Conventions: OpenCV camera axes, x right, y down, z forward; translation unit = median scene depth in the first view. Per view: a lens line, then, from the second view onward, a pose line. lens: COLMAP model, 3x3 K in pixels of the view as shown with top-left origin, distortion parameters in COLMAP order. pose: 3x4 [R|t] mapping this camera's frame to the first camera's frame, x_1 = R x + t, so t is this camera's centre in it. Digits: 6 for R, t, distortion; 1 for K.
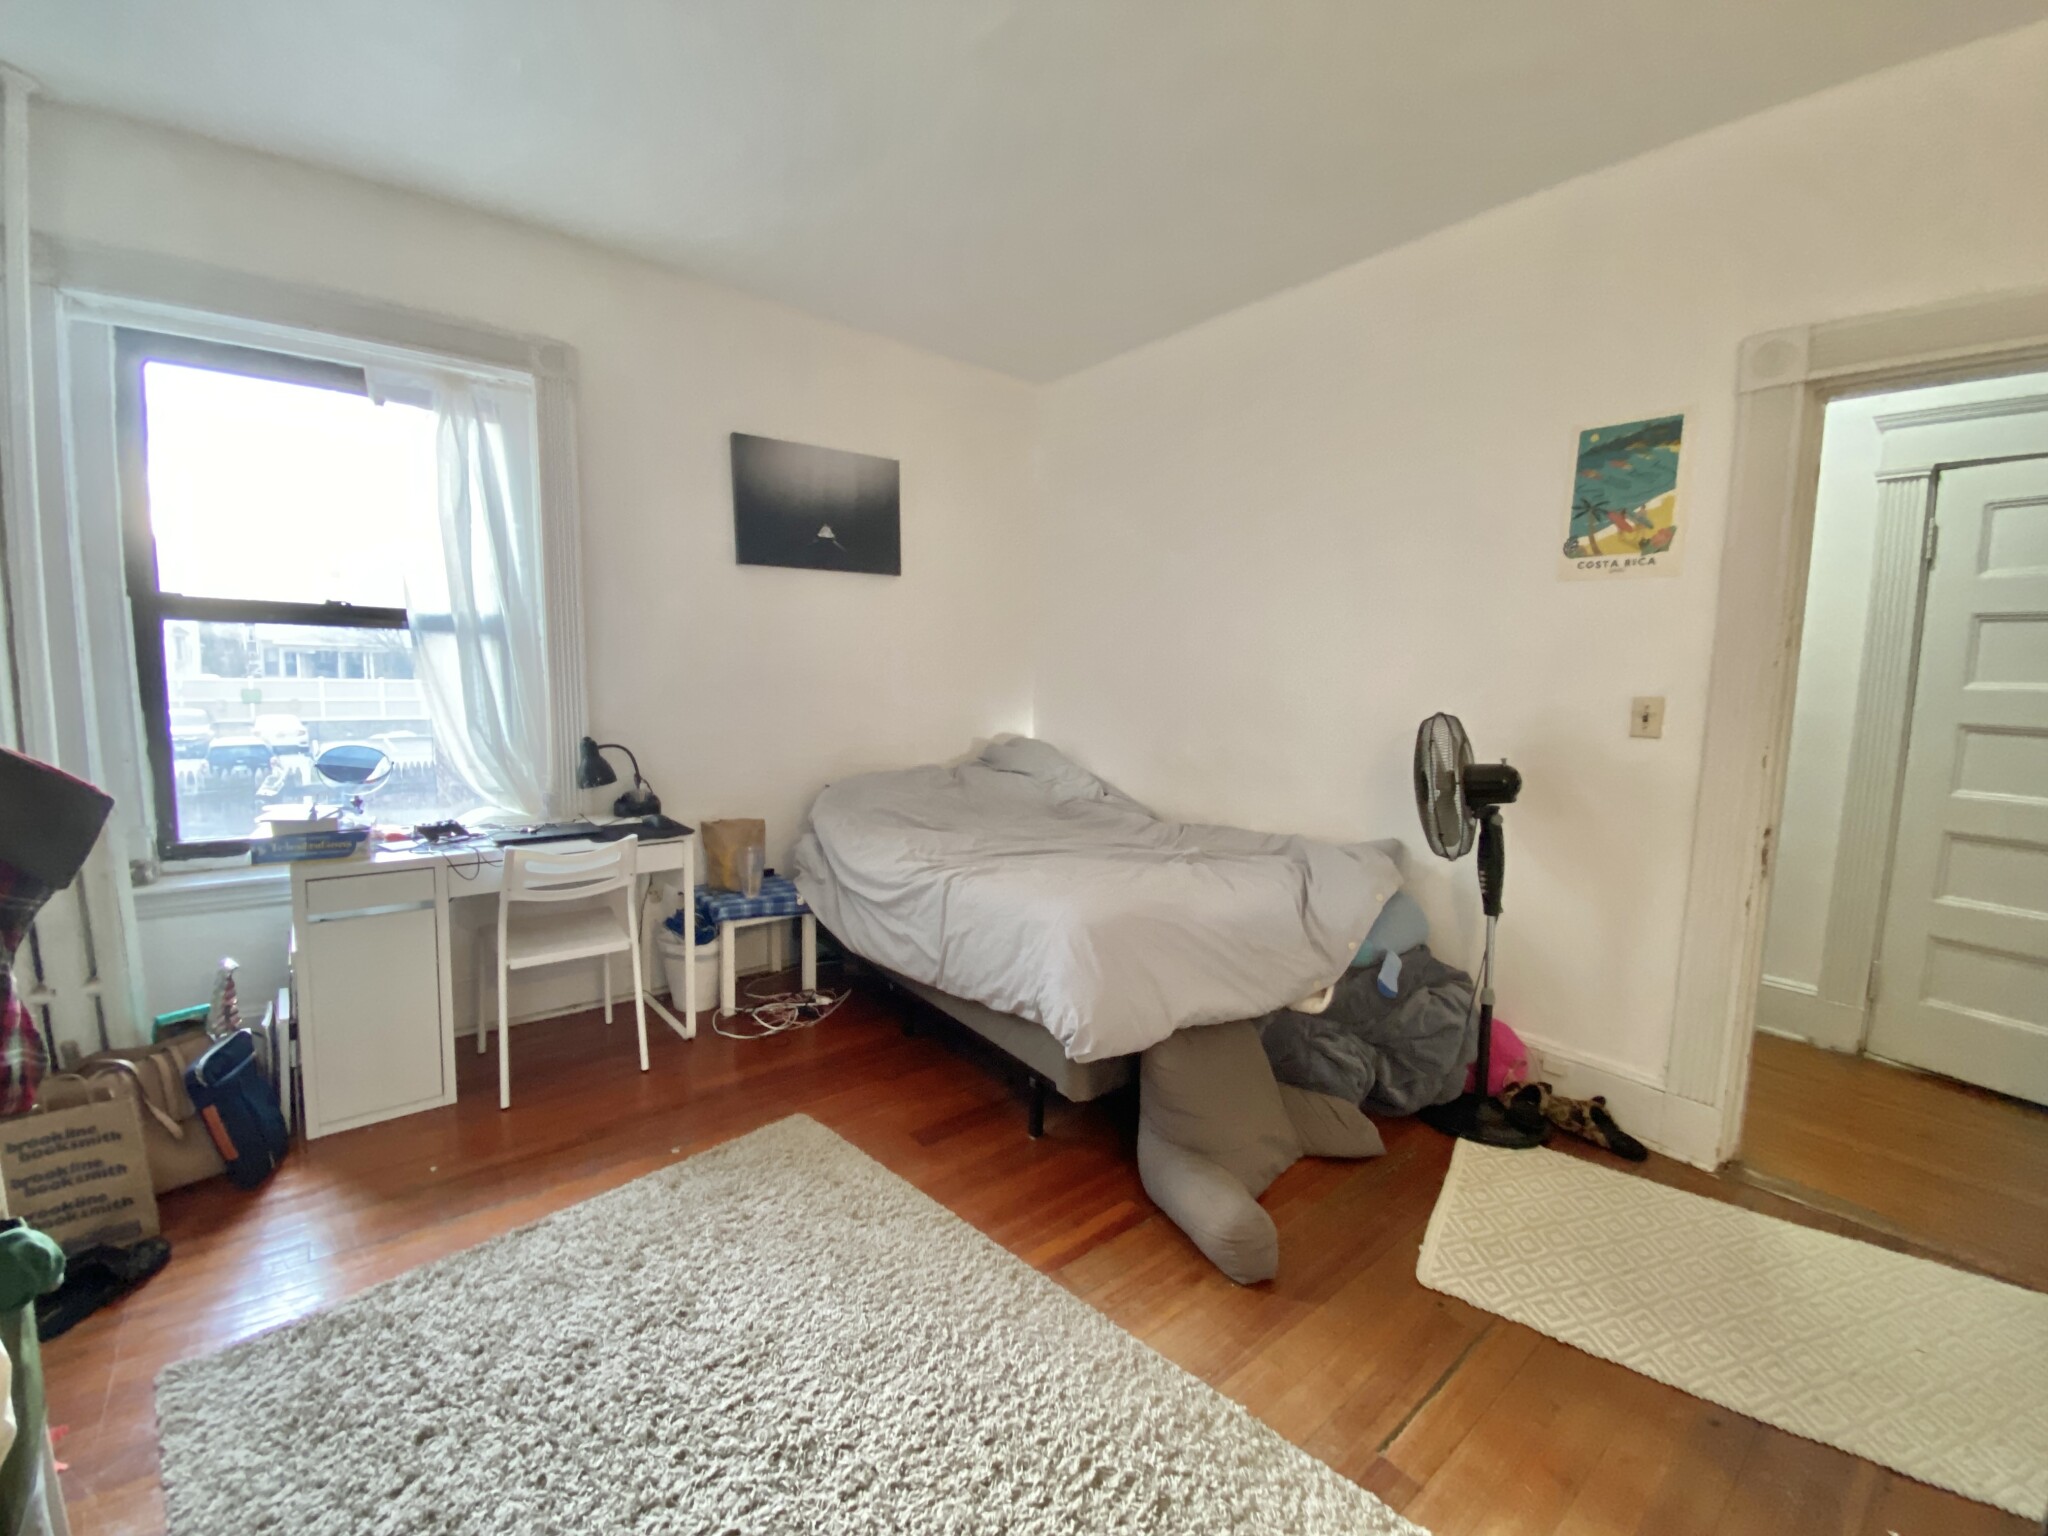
lens RADIAL K [[794.8, 0, 1016.9], [0, 794.8, 779.4], [0, 0, 1]] dist [0.001082, -0.010070]
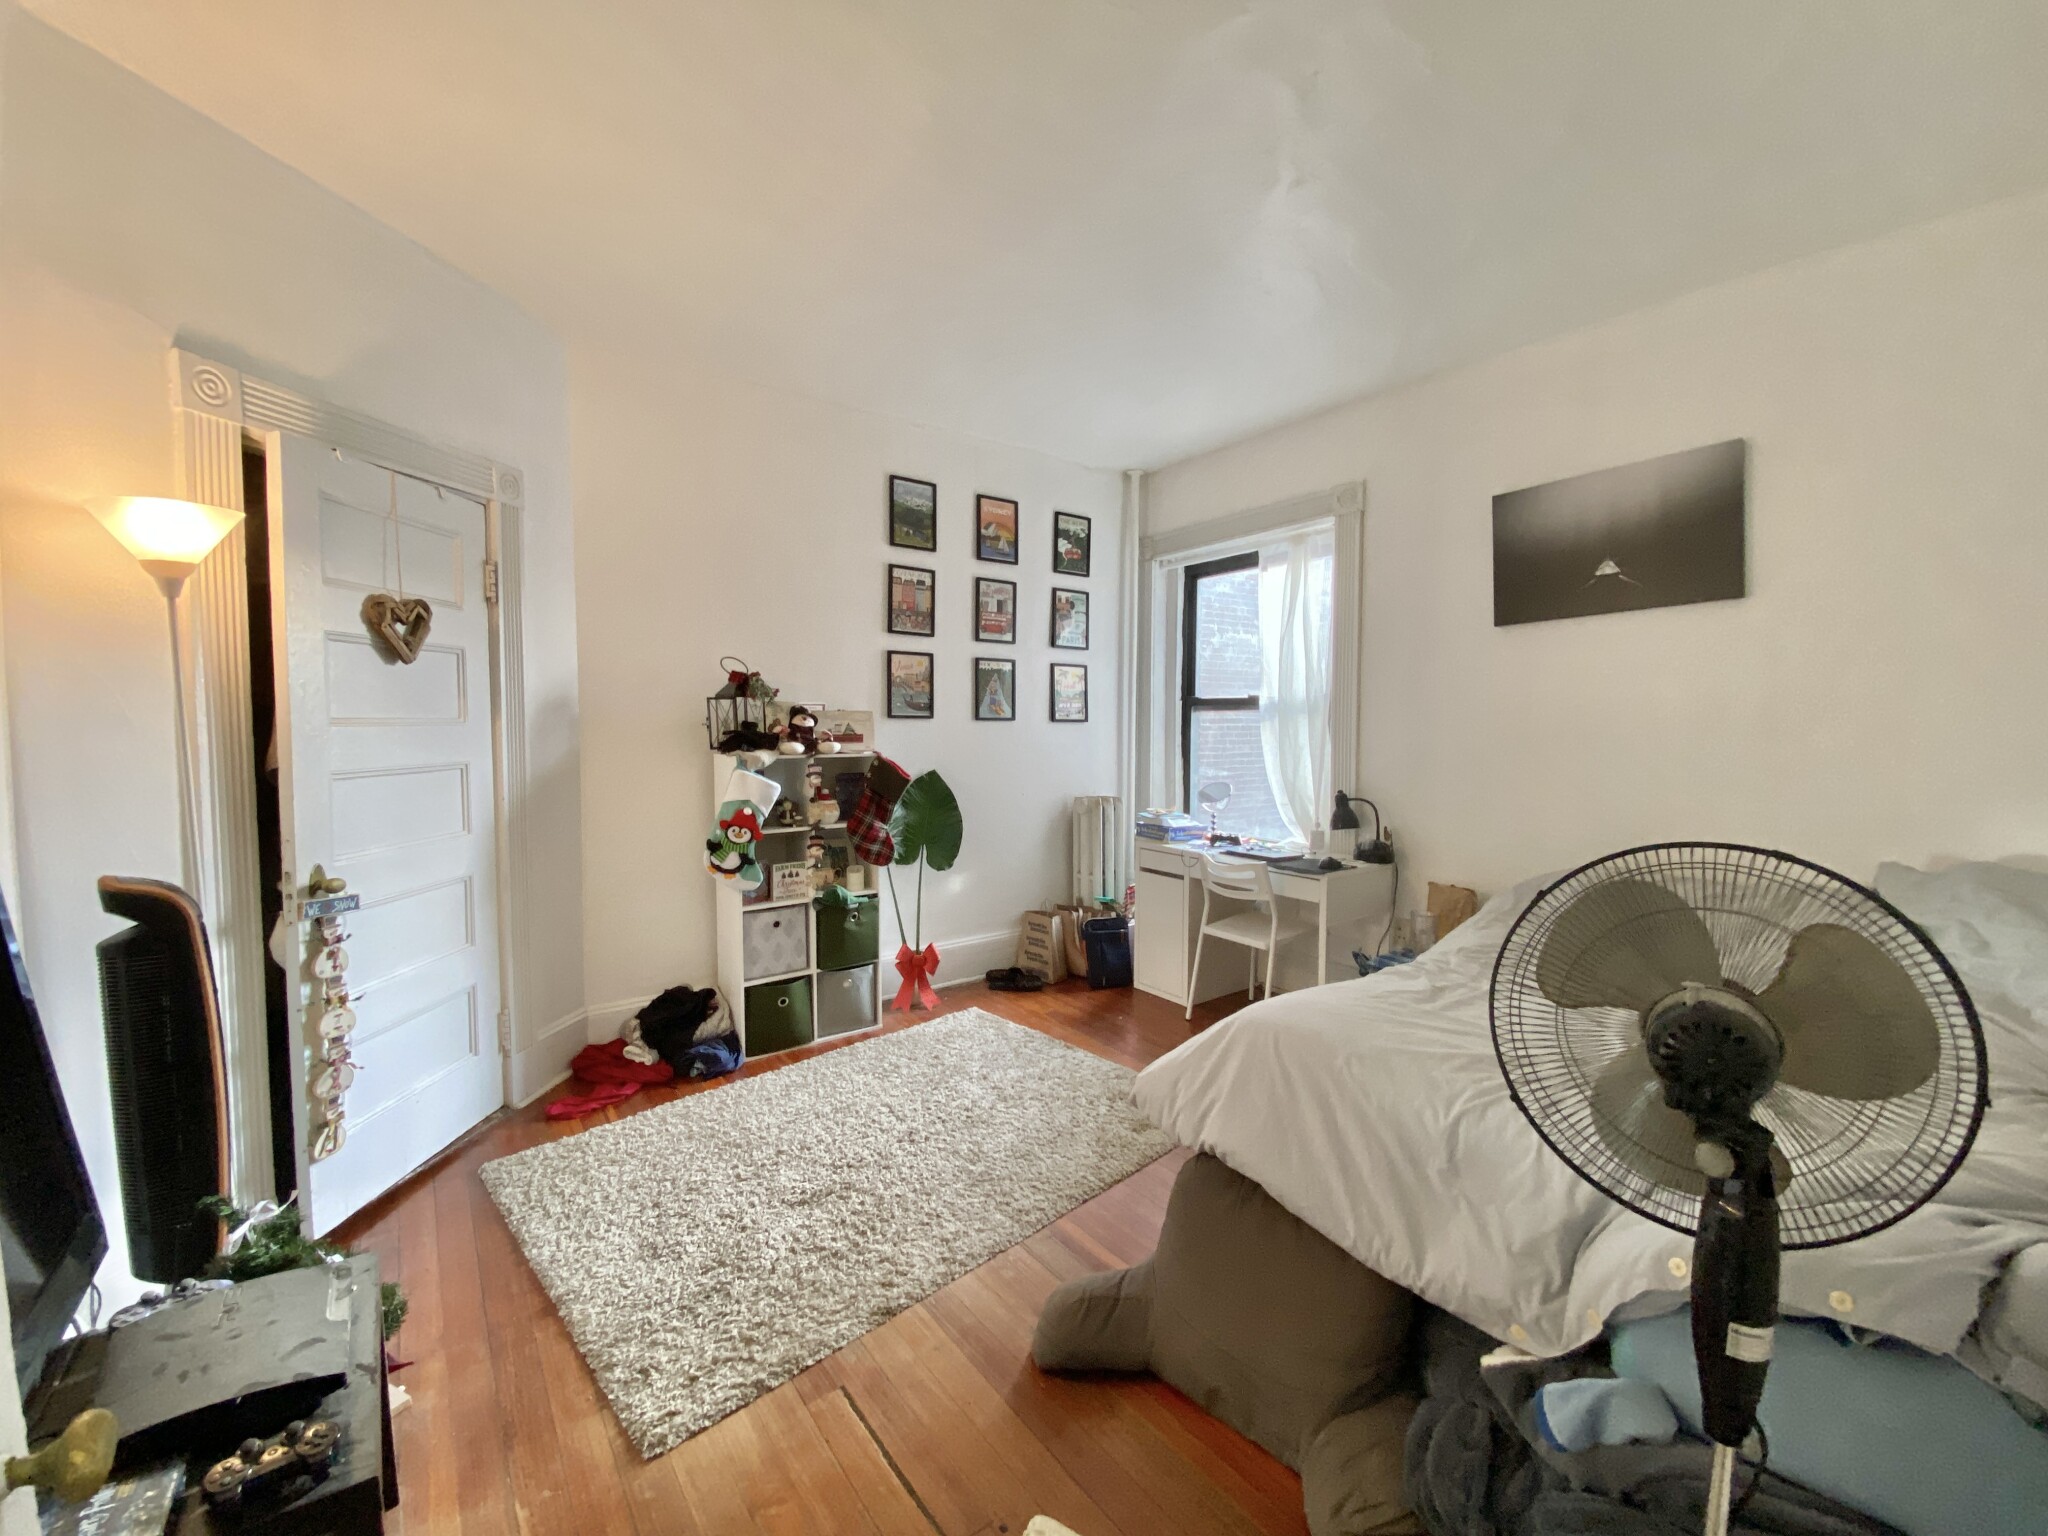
lens RADIAL K [[822.5, 0, 1024.0], [0, 822.5, 768.0], [0, 0, 1]] dist [0.000064, -0.020430]
pose [[-0.045206, 0.047740, -0.997836, 0.754018], [-0.119891, 0.991379, 0.052862, -0.094202], [0.991757, 0.122022, -0.039092, 0.546952]]
